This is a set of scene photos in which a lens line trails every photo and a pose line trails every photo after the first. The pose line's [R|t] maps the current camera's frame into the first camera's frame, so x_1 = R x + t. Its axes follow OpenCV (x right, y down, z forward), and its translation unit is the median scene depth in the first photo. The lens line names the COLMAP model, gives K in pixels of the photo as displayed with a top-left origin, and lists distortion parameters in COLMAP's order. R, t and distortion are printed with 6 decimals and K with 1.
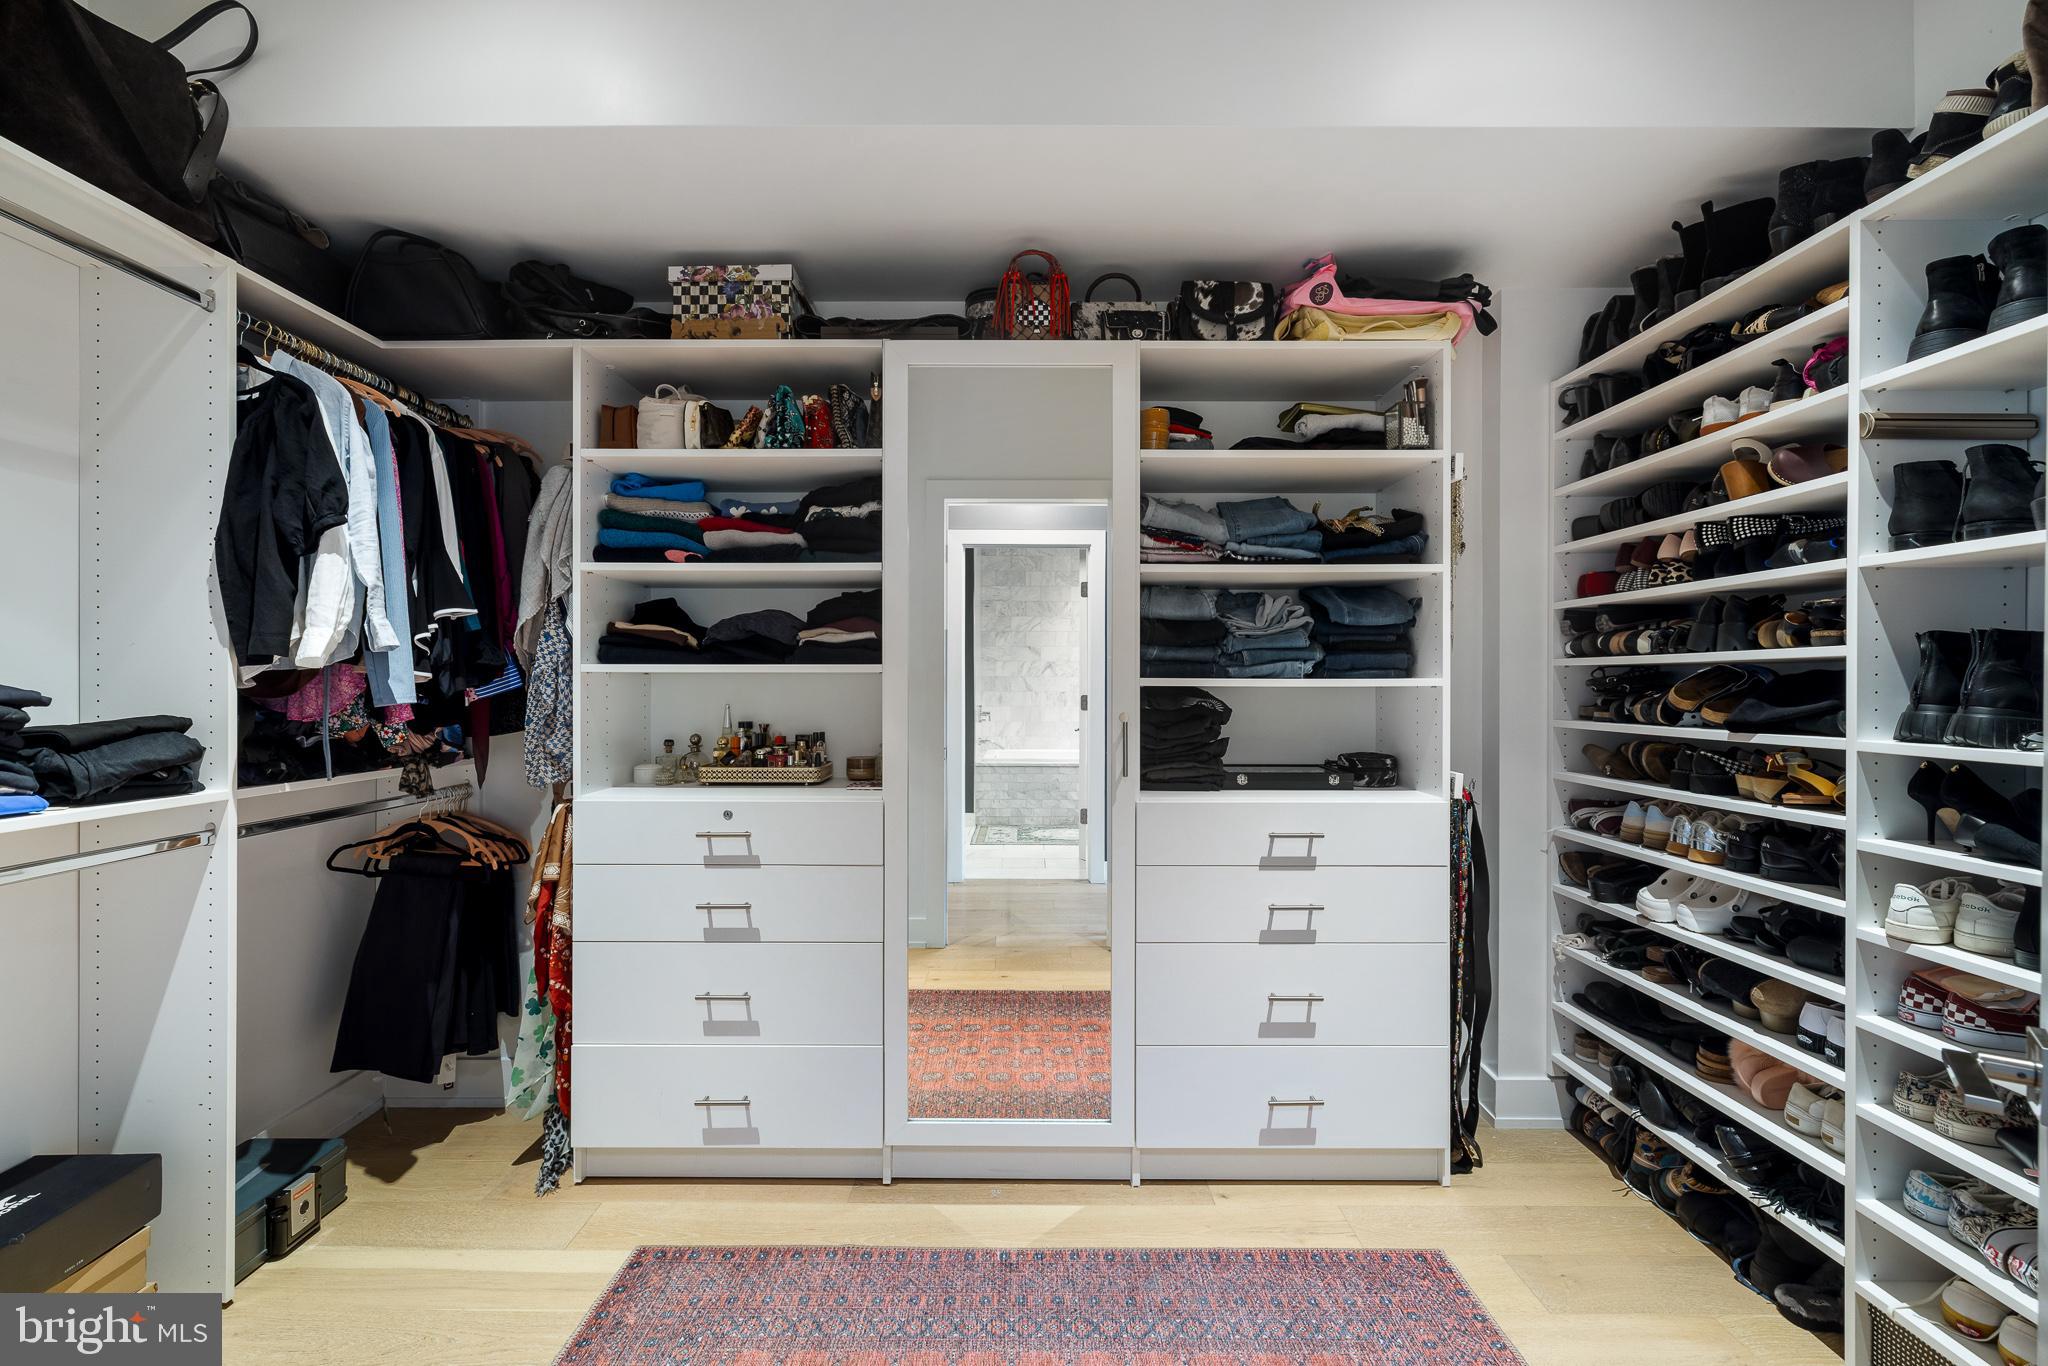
lens RADIAL K [[871.9, 0, 1016.9], [0, 871.9, 681.1], [0, 0, 1]] dist [-0.002179, 0.000021]
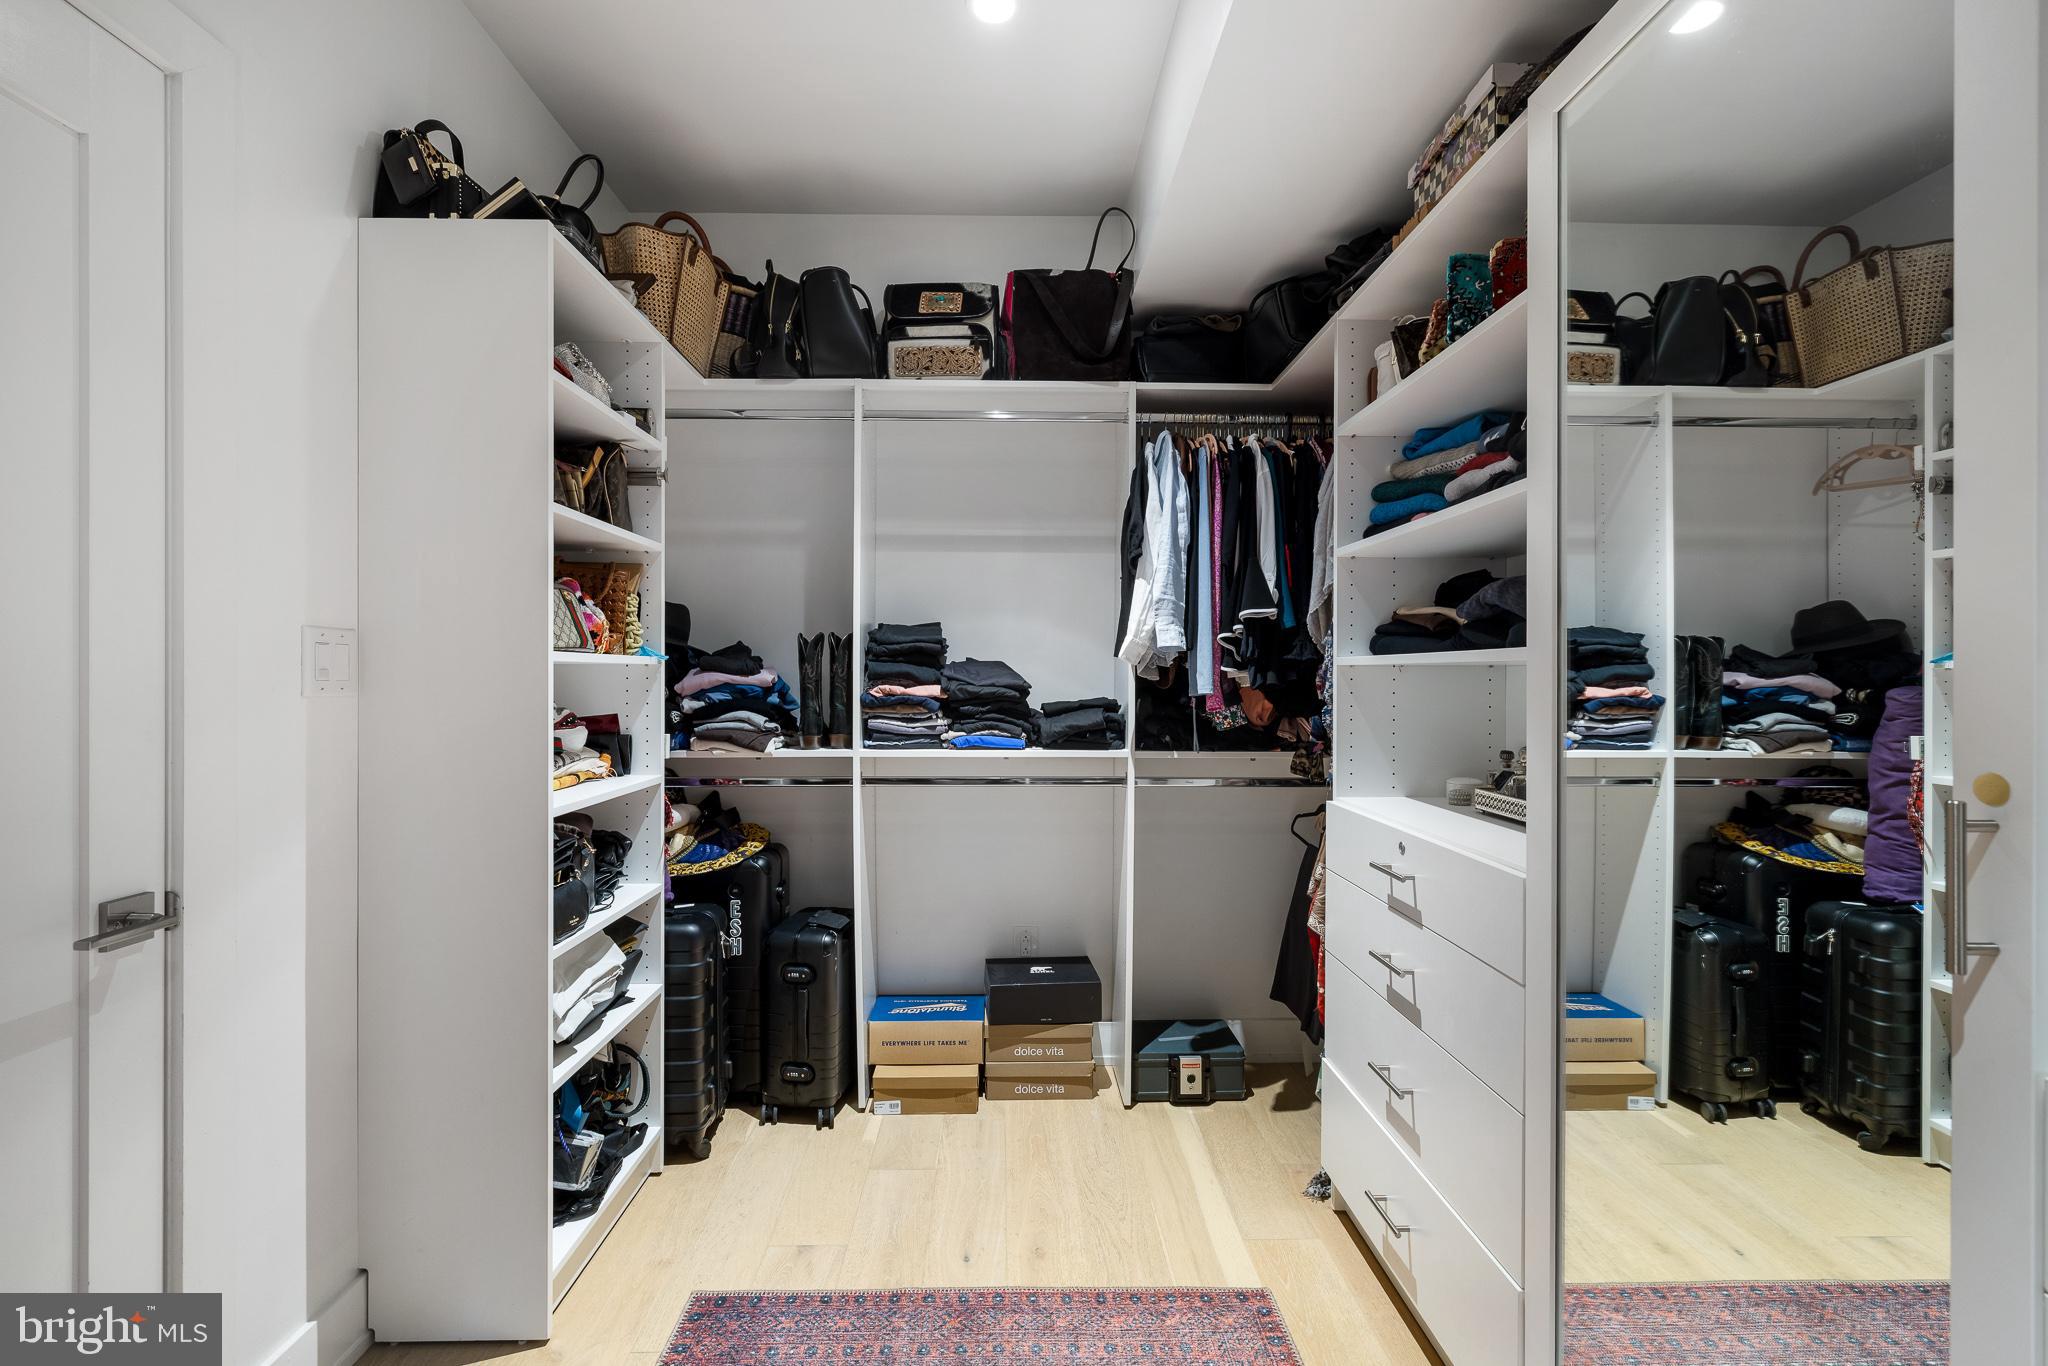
lens RADIAL K [[871.9, 0, 1016.9], [0, 871.9, 681.1], [0, 0, 1]] dist [-0.002179, 0.000021]
pose [[0.003682, 0.004014, -0.999985, 0.479063], [-0.006809, 0.999969, 0.003989, 0.005458], [0.999970, 0.006794, 0.003710, 0.724421]]
